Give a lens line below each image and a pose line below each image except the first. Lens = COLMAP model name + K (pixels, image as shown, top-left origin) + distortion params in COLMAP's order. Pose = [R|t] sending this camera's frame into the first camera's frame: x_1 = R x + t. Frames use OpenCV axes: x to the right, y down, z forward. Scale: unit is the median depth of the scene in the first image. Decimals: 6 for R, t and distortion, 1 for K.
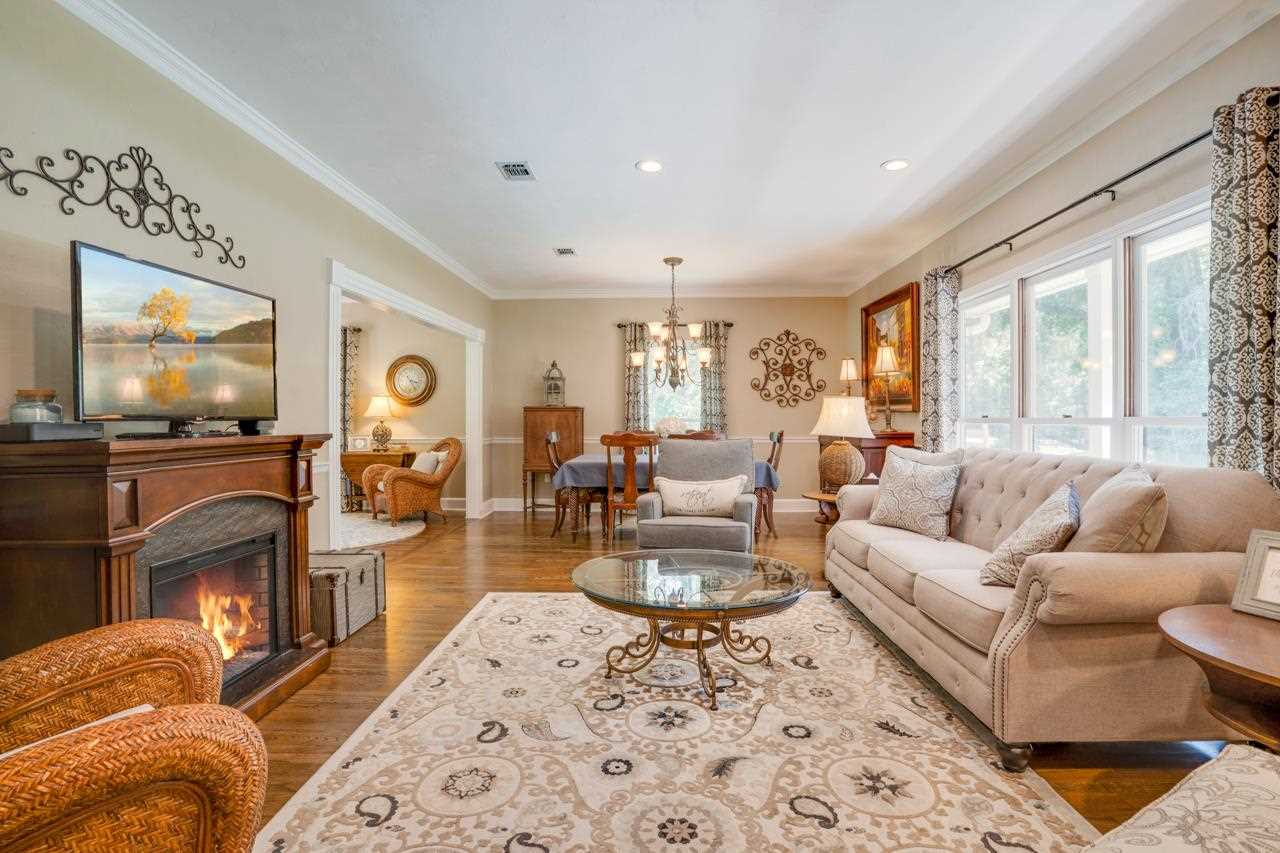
lens RADIAL K [[633.8, 0, 641.4], [0, 633.8, 412.5], [0, 0, 1]] dist [-0.082019, 0.036227]
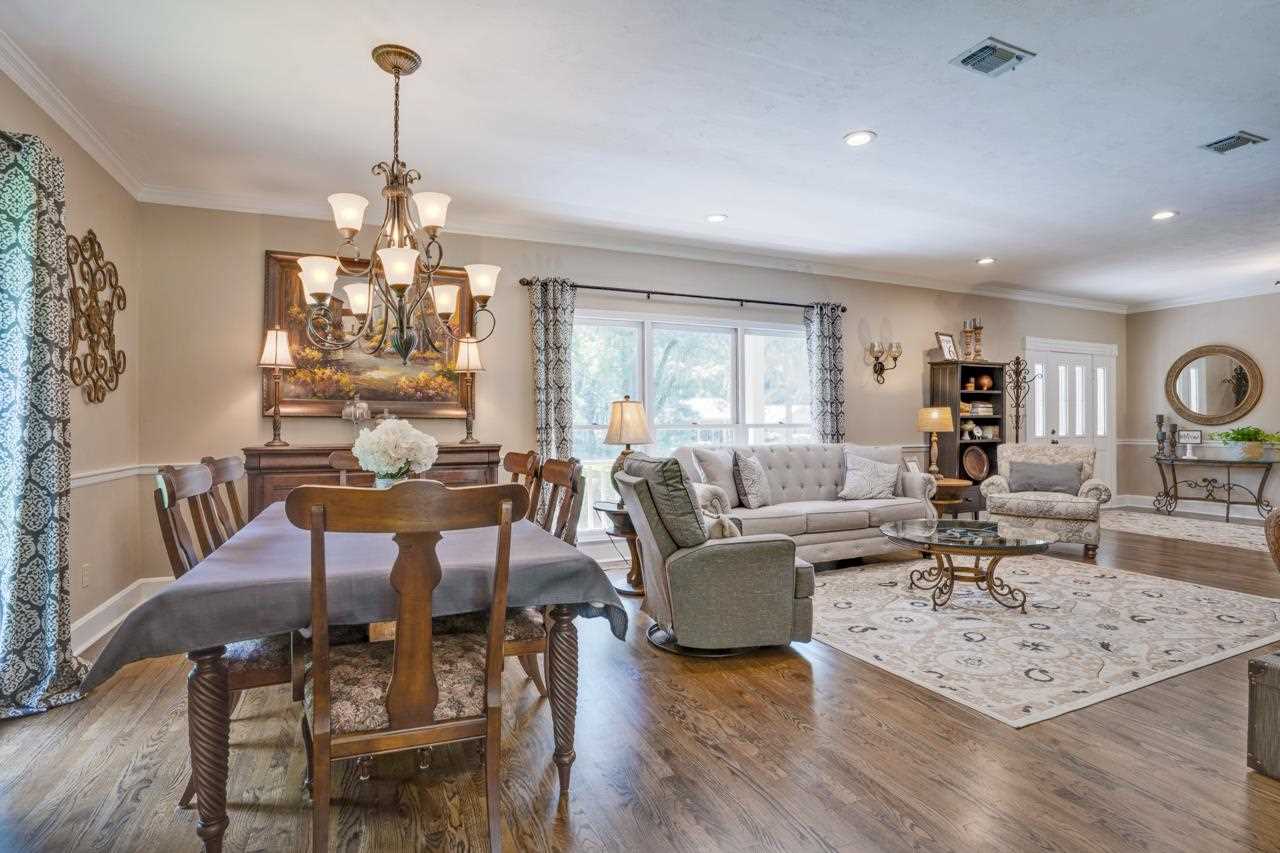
lens RADIAL K [[630.2, 0, 640.0], [0, 630.2, 426.5], [0, 0, 1]] dist [-0.082808, 0.034552]
pose [[-0.427263, -0.000219, 0.904127, -0.921958], [-0.003032, 0.999995, -0.001190, 0.021854], [-0.904122, -0.003250, -0.427262, 2.392087]]
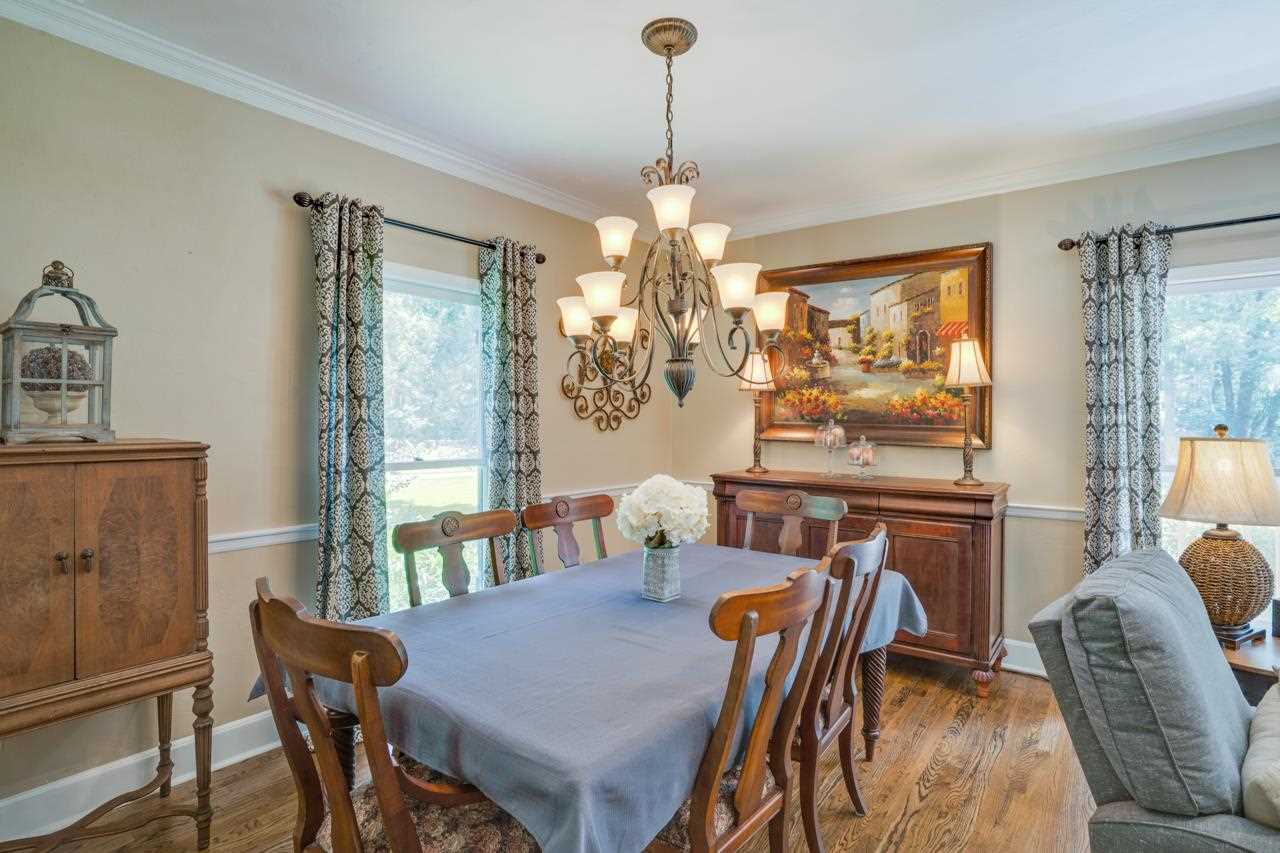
lens RADIAL K [[633.8, 0, 641.4], [0, 633.8, 412.5], [0, 0, 1]] dist [-0.082019, 0.036227]
pose [[0.588607, 0.010589, 0.808350, -0.553310], [-0.011203, 0.999925, -0.004941, -0.063171], [-0.808341, -0.006148, 0.588682, 1.876007]]
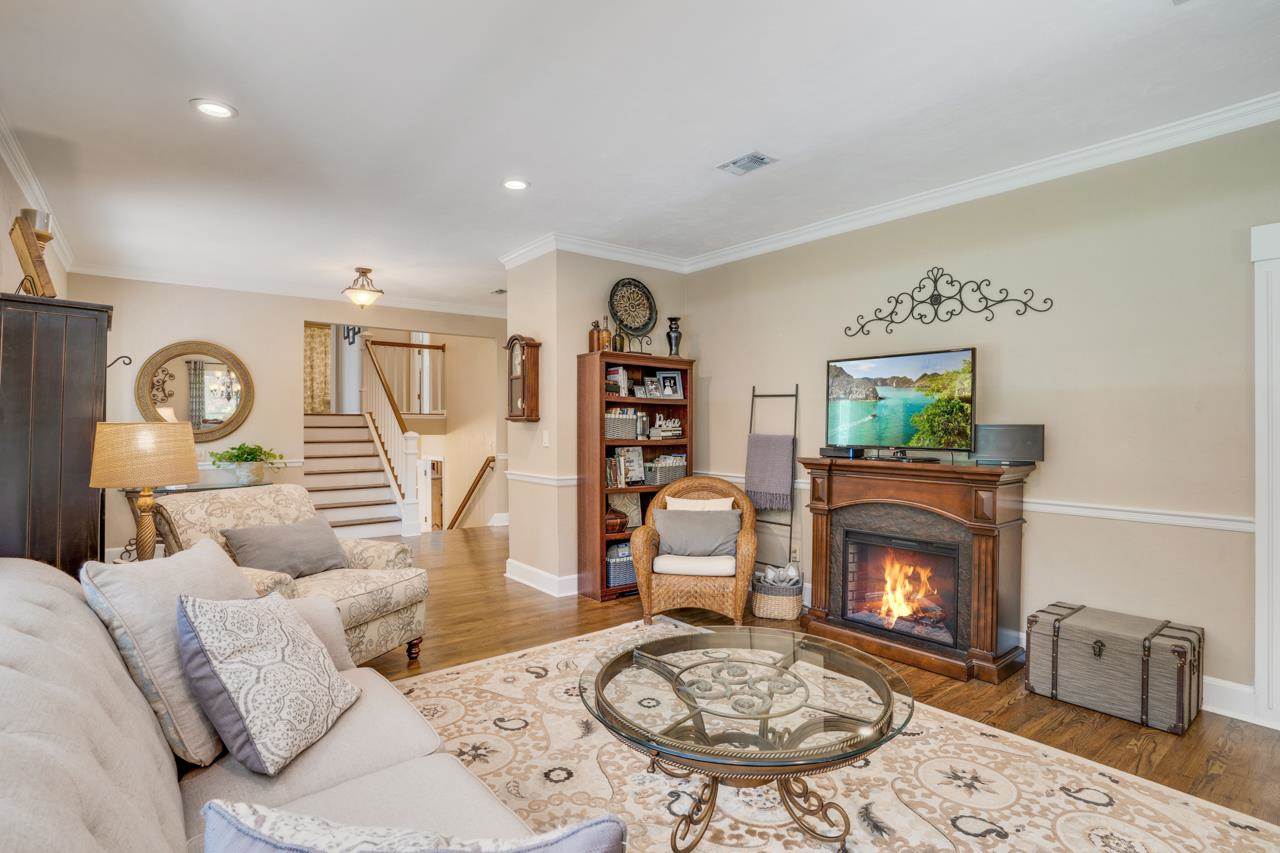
lens RADIAL K [[630.2, 0, 640.0], [0, 630.2, 426.5], [0, 0, 1]] dist [-0.082808, 0.034552]
pose [[-0.759660, 0.002636, -0.650315, 0.670486], [0.005733, 0.999980, -0.002644, -0.038586], [0.650295, -0.005737, -0.759660, 1.551861]]
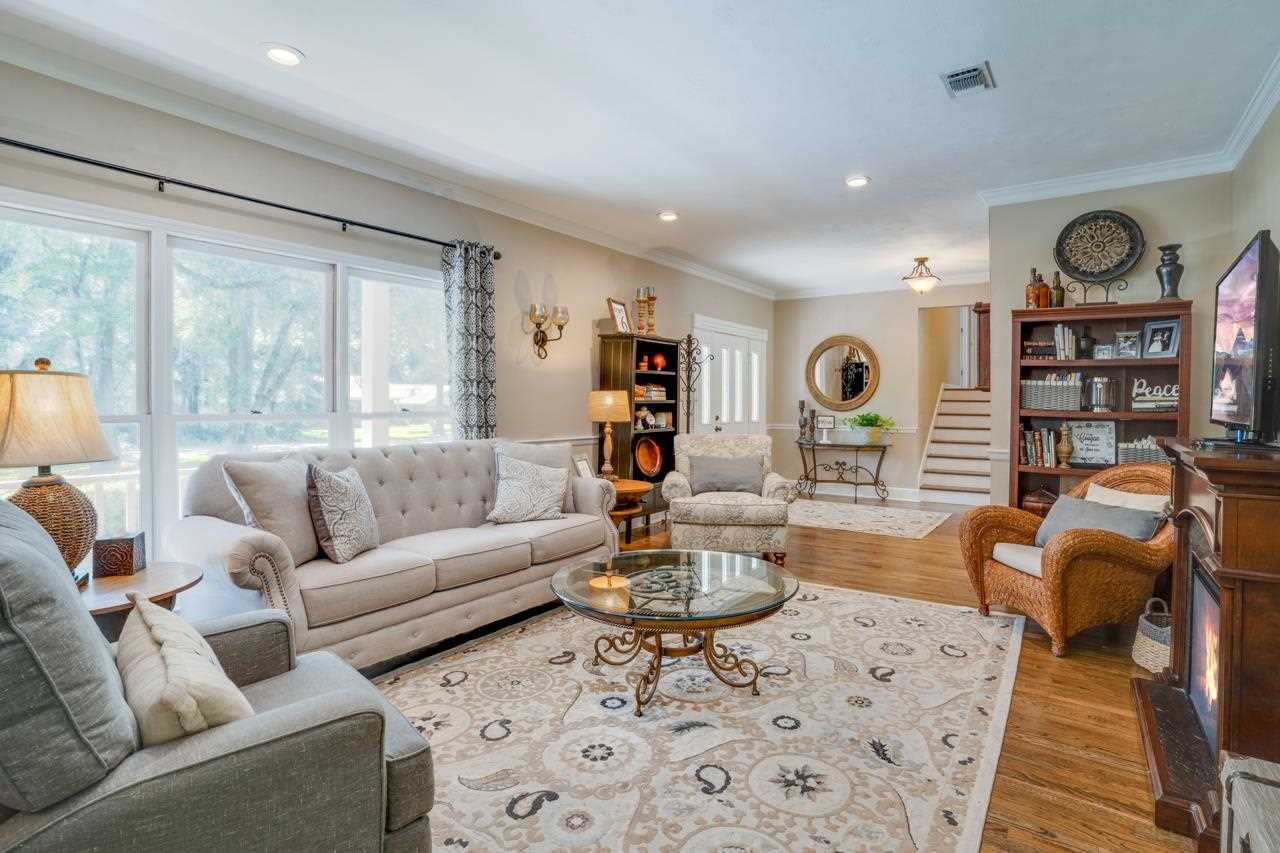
lens RADIAL K [[633.8, 0, 641.4], [0, 633.8, 412.5], [0, 0, 1]] dist [-0.082019, 0.036227]
pose [[-0.832242, -0.012059, 0.554282, -0.437137], [-0.008483, 0.999923, 0.009018, -0.007694], [-0.554348, 0.002803, -0.832280, 1.930423]]
